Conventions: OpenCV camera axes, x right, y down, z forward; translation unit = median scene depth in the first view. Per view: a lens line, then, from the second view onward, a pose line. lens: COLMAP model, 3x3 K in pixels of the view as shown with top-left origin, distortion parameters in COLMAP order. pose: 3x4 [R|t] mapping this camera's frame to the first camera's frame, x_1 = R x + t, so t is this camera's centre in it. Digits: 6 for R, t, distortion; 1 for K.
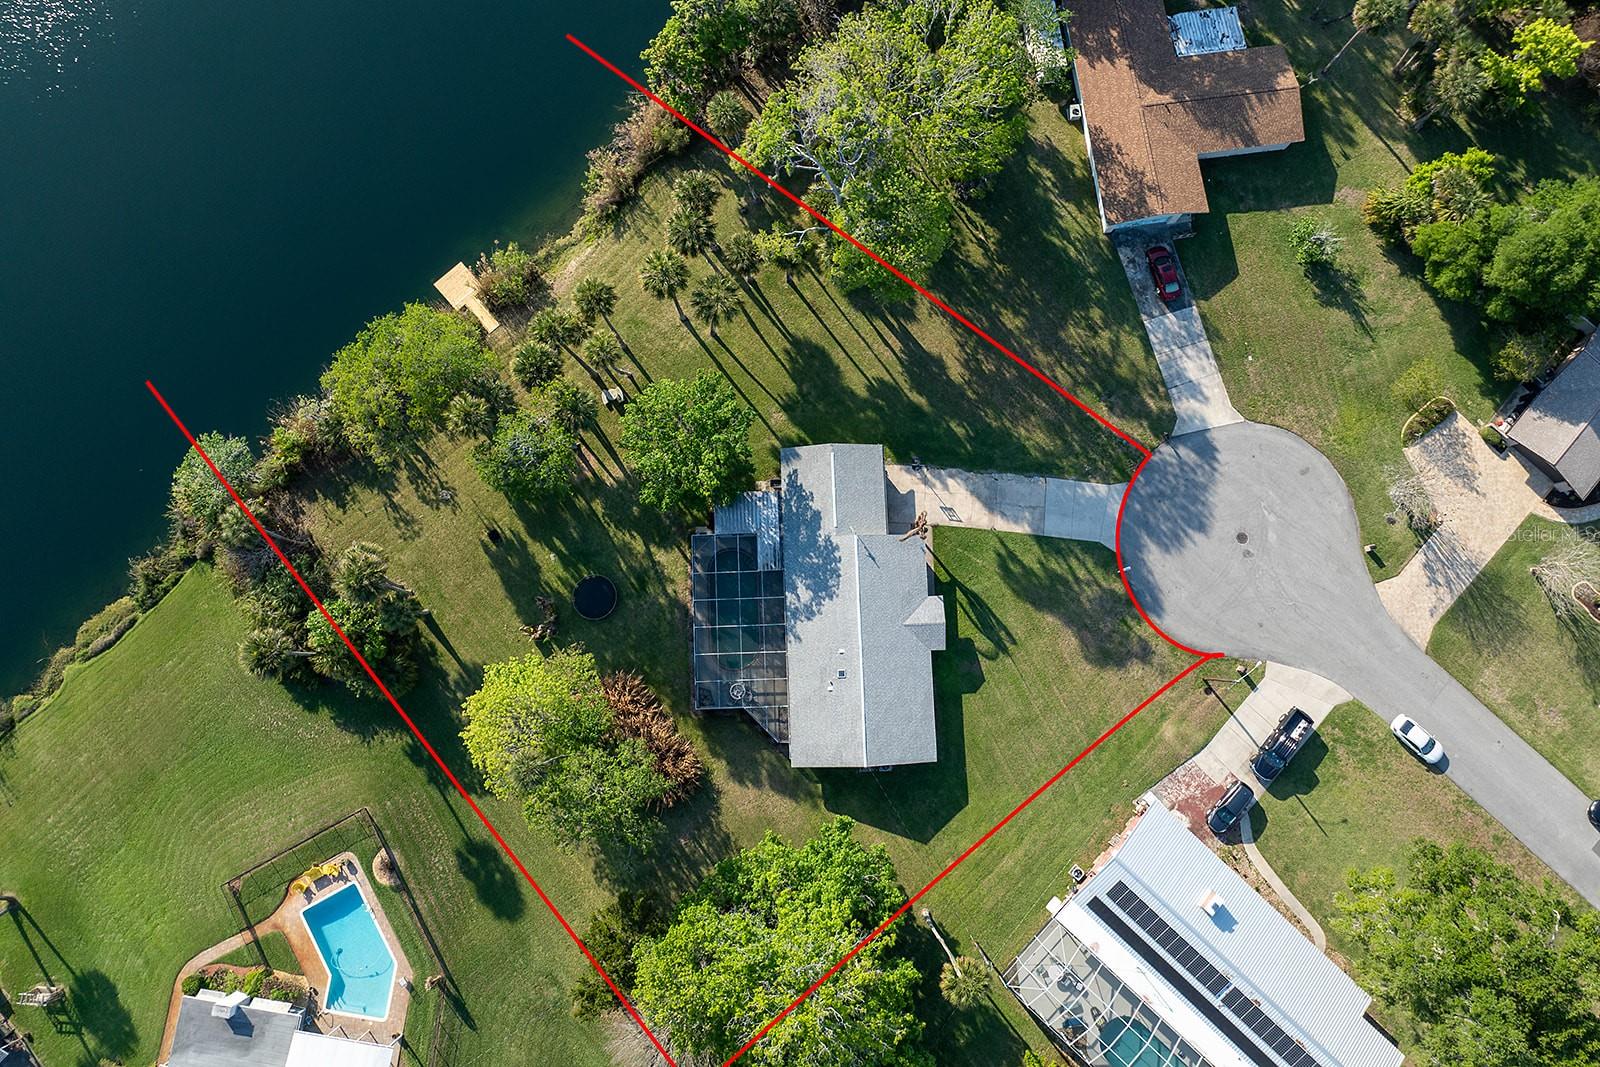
lens RADIAL K [[1100.1, 0, 799.2], [0, 1100.1, 527.6], [0, 0, 1]] dist [-0.044635, 0.001329]
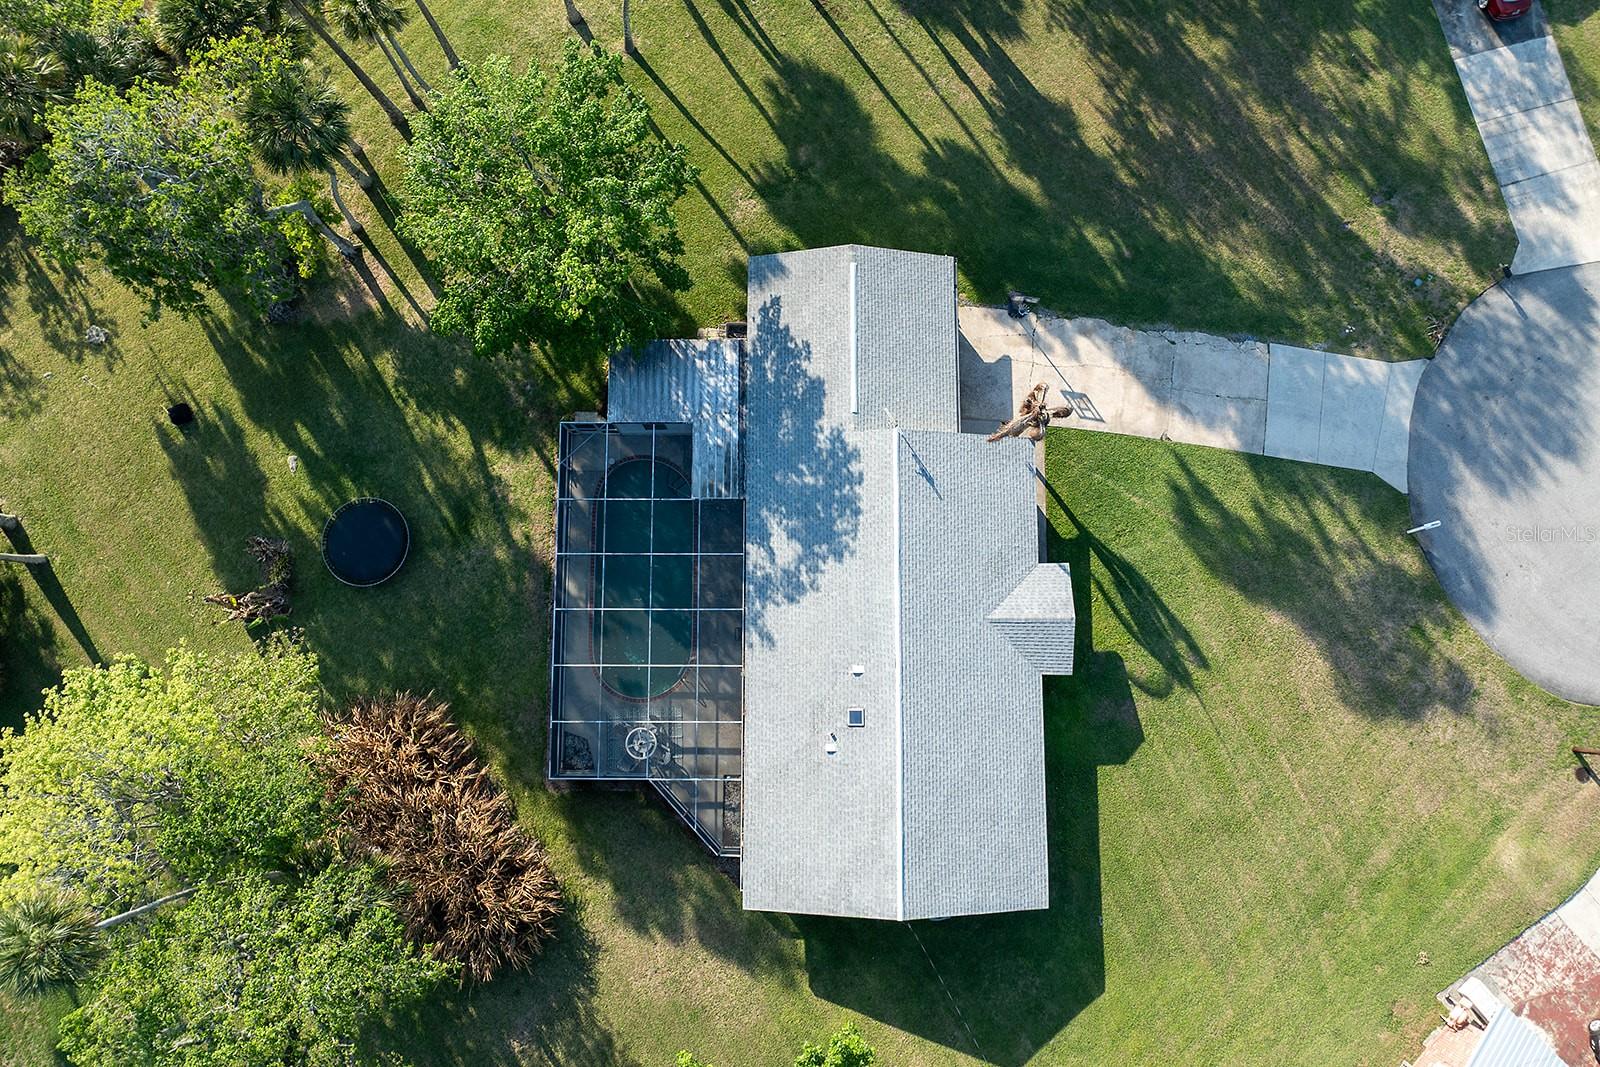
lens RADIAL K [[1100.1, 0, 805.5], [0, 1100.1, 530.4], [0, 0, 1]] dist [-0.044635, 0.001329]
pose [[0.999300, 0.037400, -0.000291, 0.013472], [-0.037401, 0.999251, -0.009938, 0.055197], [-0.000081, 0.009942, 0.999951, 0.499414]]
